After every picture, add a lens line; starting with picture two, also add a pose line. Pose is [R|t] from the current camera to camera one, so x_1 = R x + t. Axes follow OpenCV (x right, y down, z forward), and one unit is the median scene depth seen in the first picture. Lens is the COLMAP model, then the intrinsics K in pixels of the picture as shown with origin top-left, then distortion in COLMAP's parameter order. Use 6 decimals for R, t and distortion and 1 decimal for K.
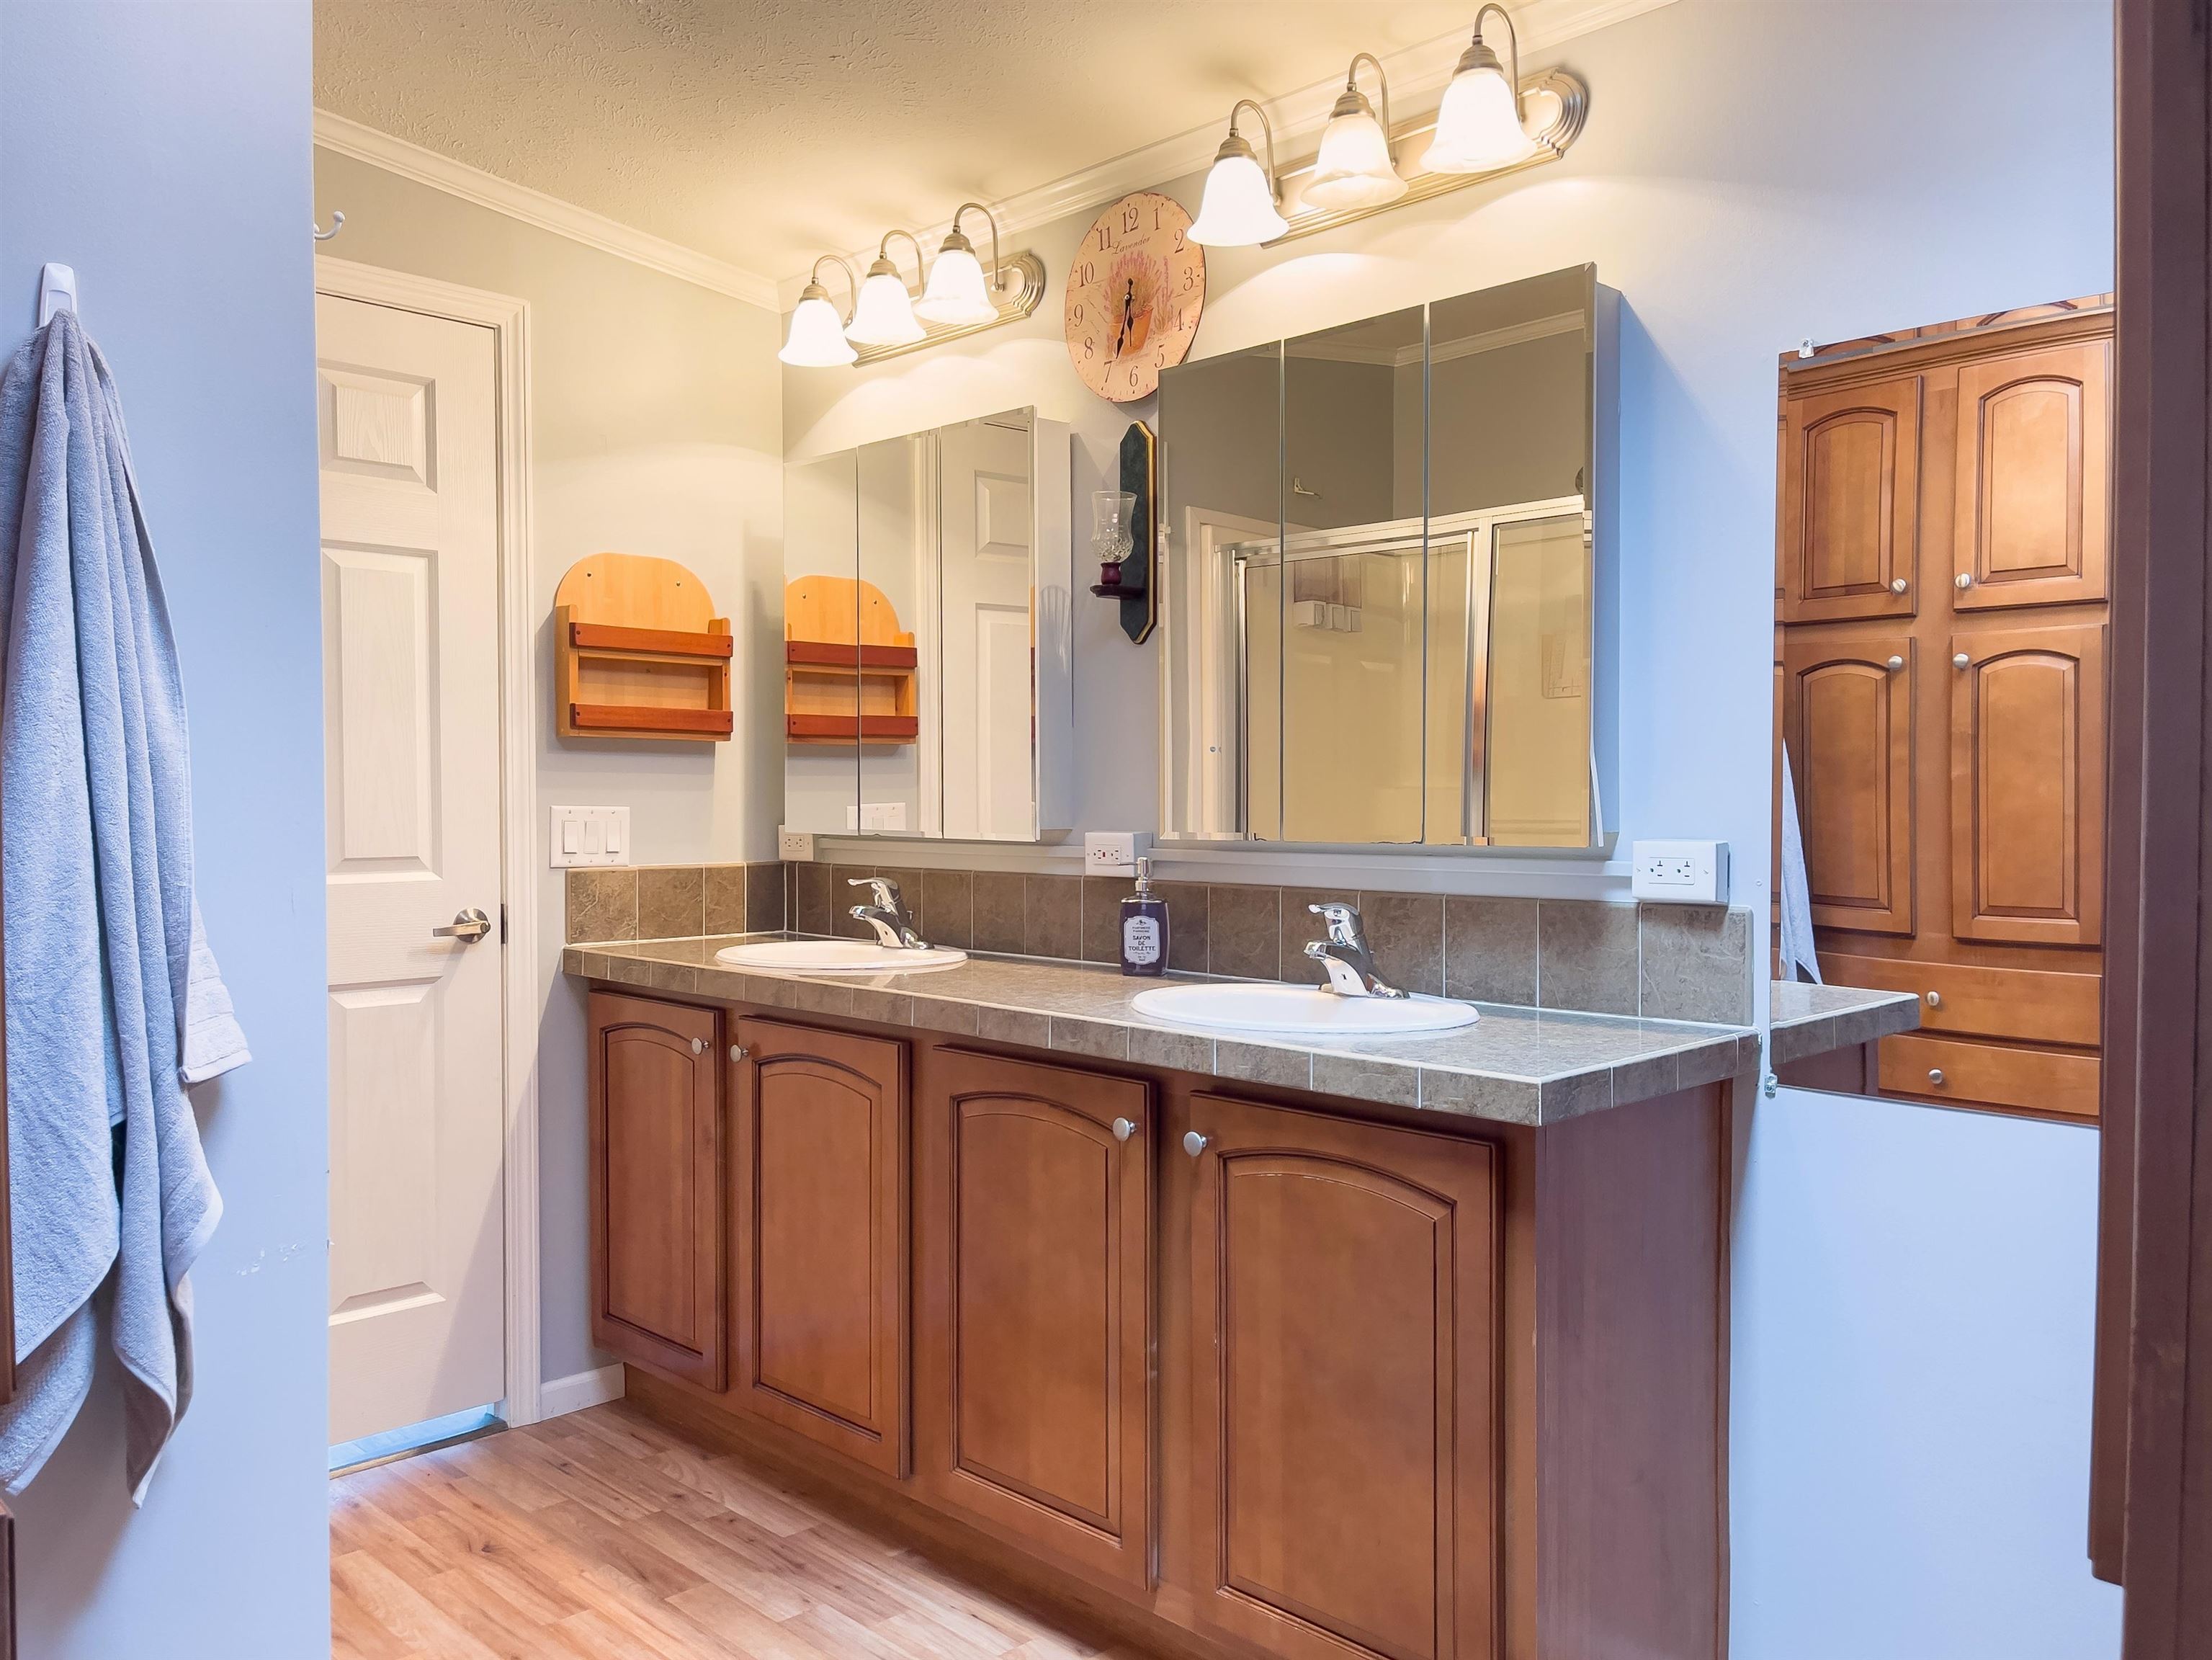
lens RADIAL K [[1706.9, 0, 1109.5], [0, 1706.9, 824.3], [0, 0, 1]] dist [0.003052, -0.000349]
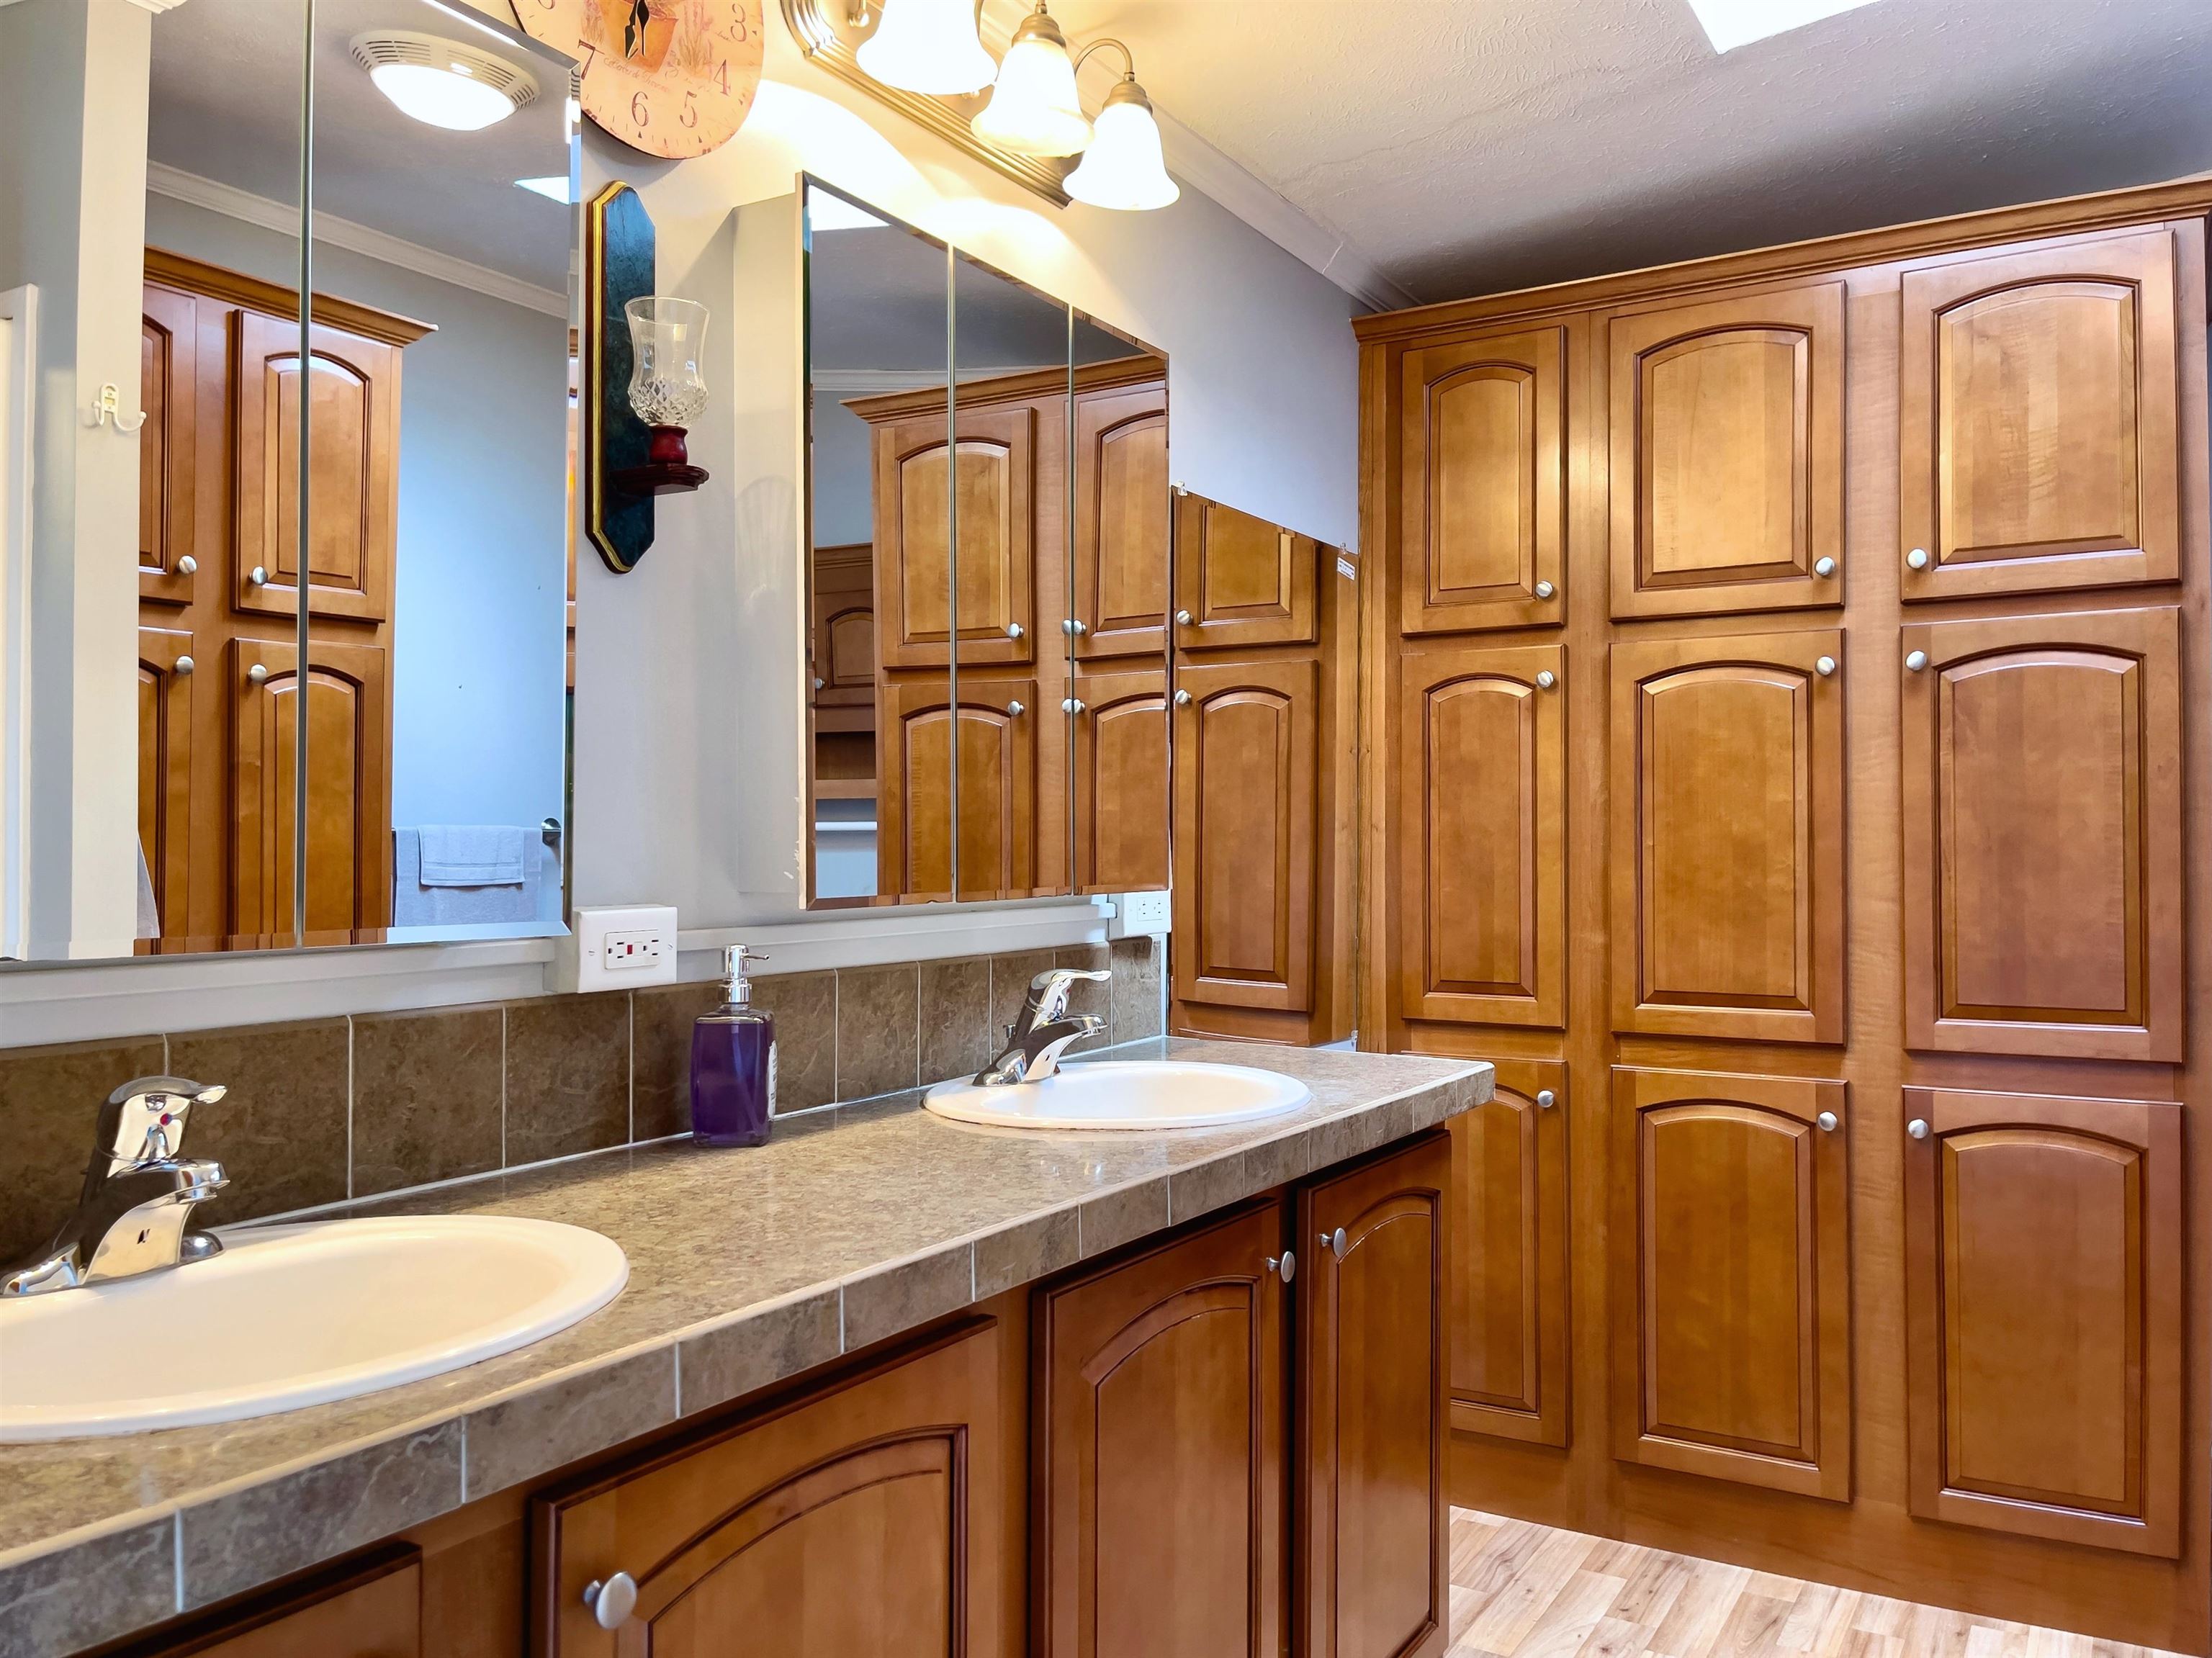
lens RADIAL K [[1706.5, 0, 1109.8], [0, 1706.5, 832.0], [0, 0, 1]] dist [0.003052, -0.000349]
pose [[-0.228870, -0.001832, 0.973455, -0.590466], [0.013232, 0.999900, 0.004992, -0.021925], [-0.973367, 0.014024, -0.228823, 1.003334]]
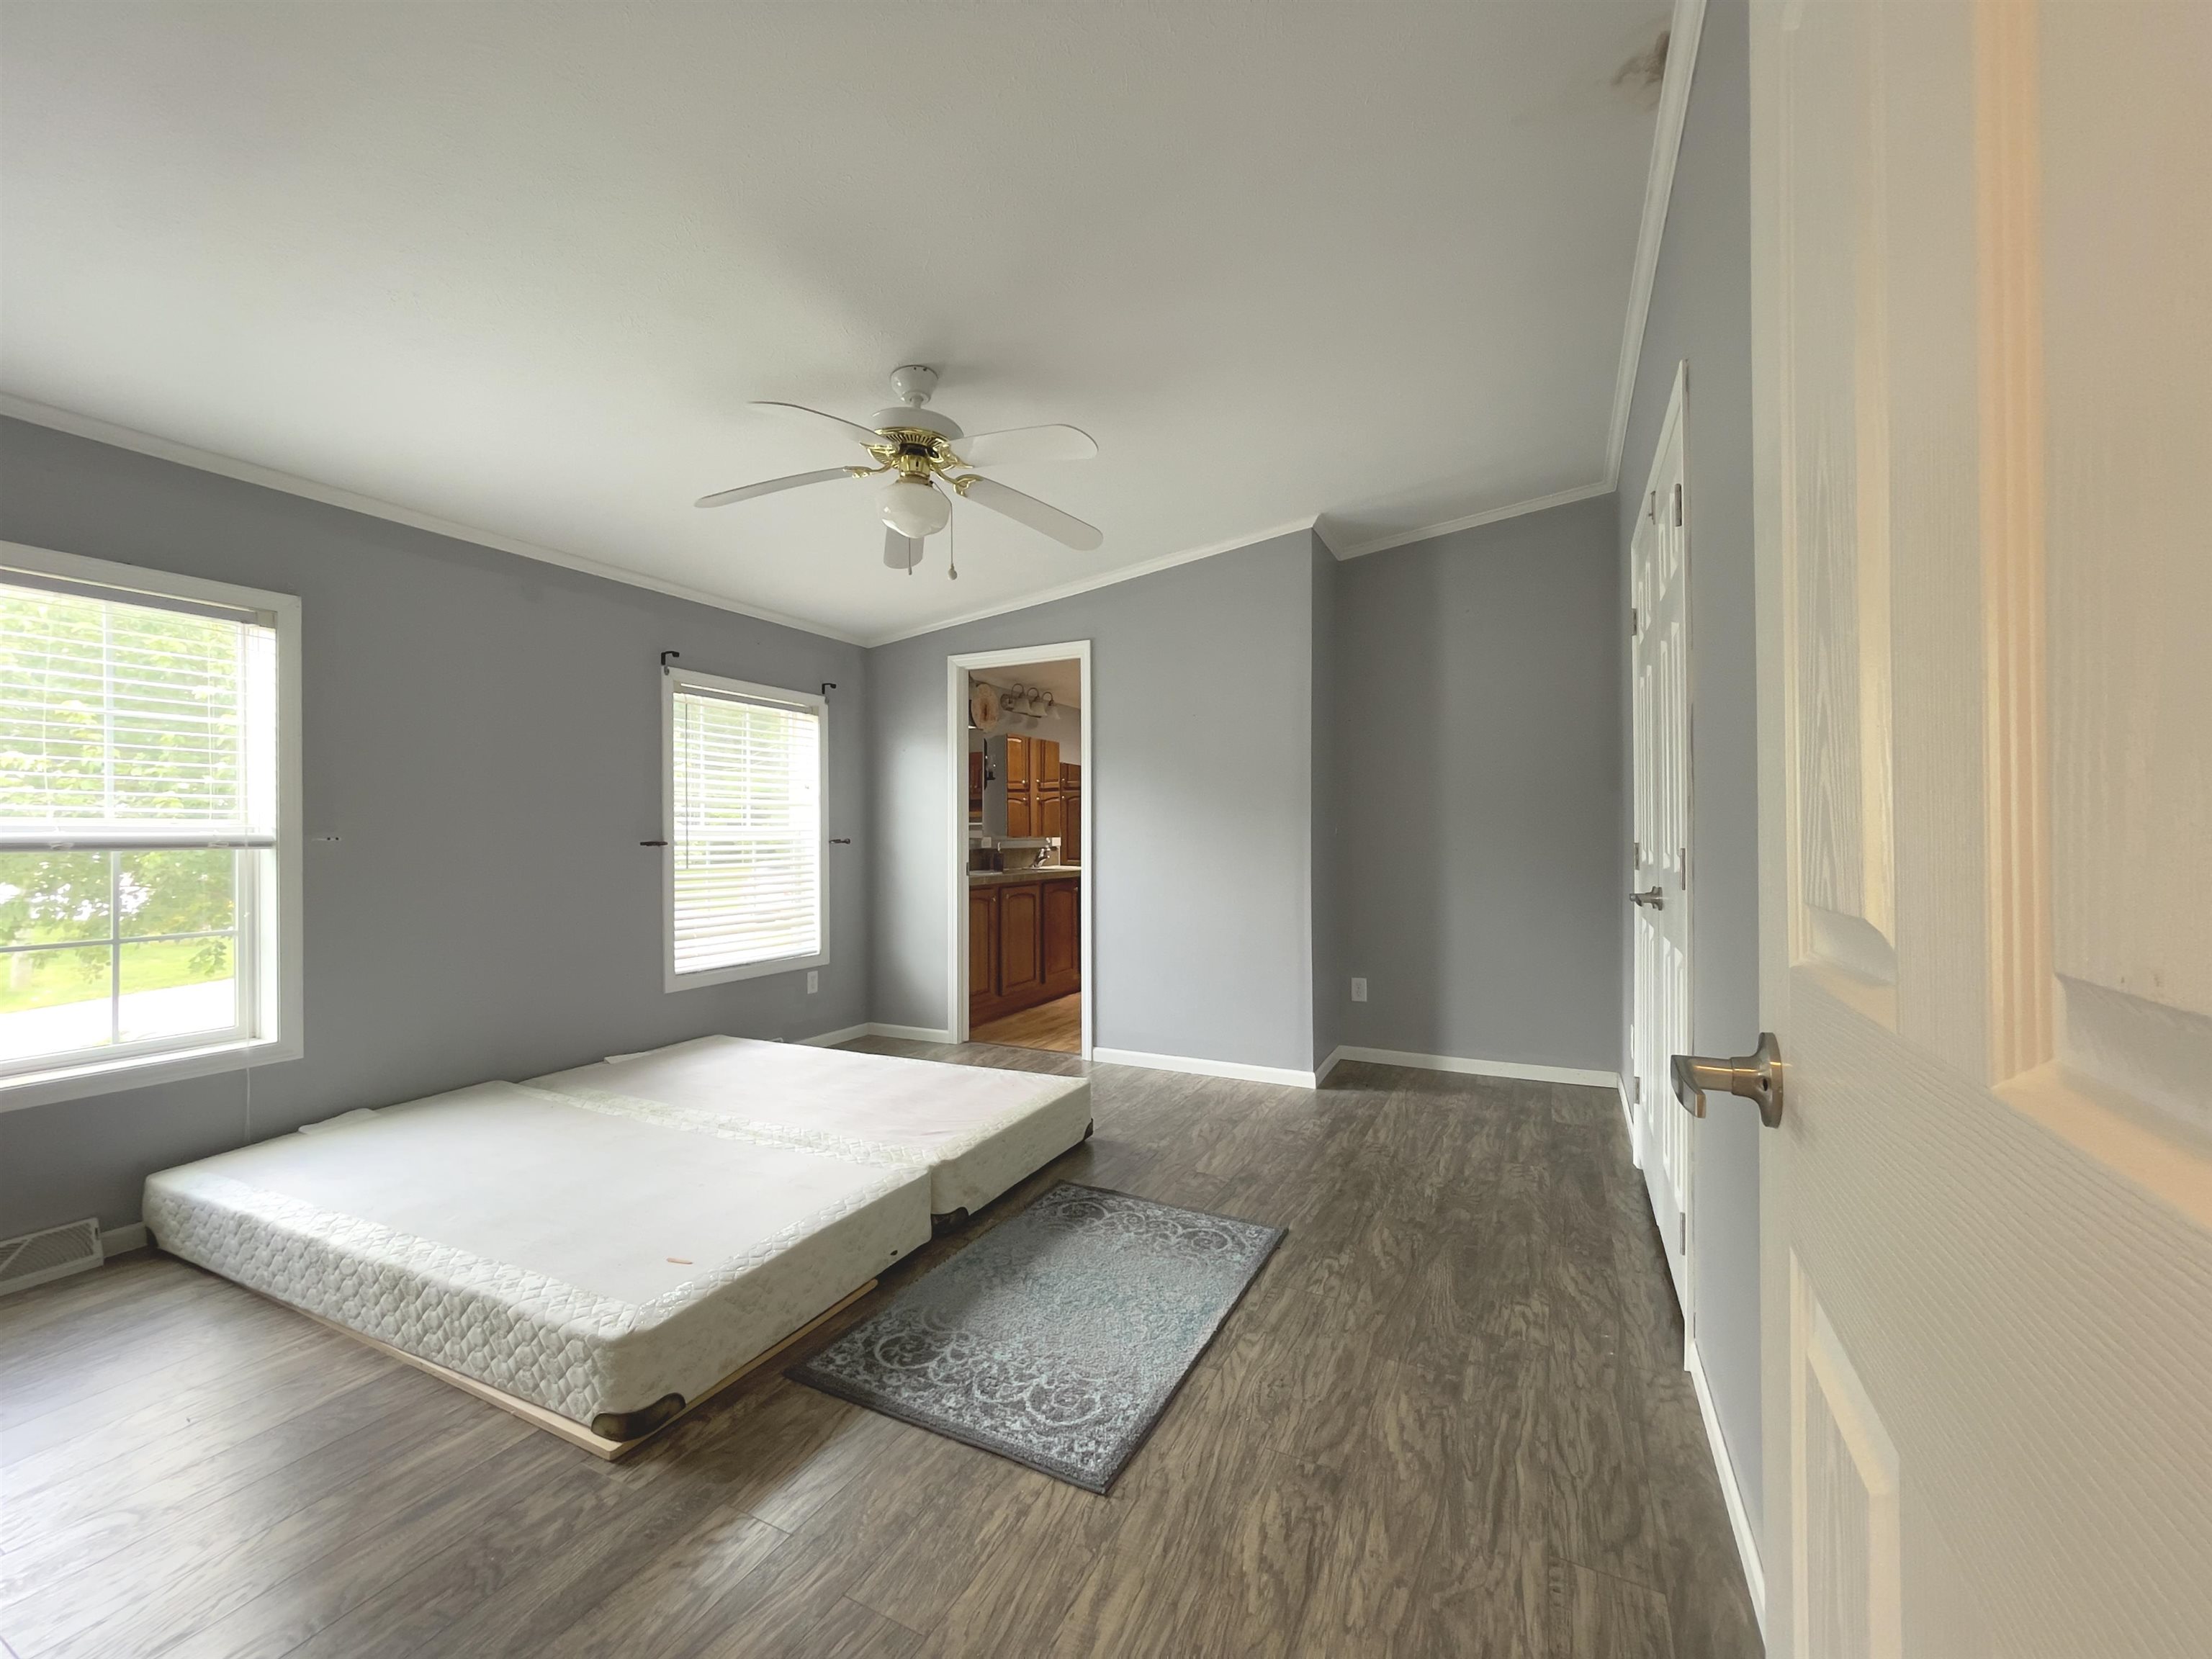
lens RADIAL K [[895.2, 0, 1114.2], [0, 895.2, 828.6], [0, 0, 1]] dist [0.000064, 0.000000]
pose [[-0.314304, 0.004053, 0.949314, -2.214126], [0.017497, 0.999846, 0.001524, -0.016200], [-0.949161, 0.017089, -0.314327, 1.426840]]
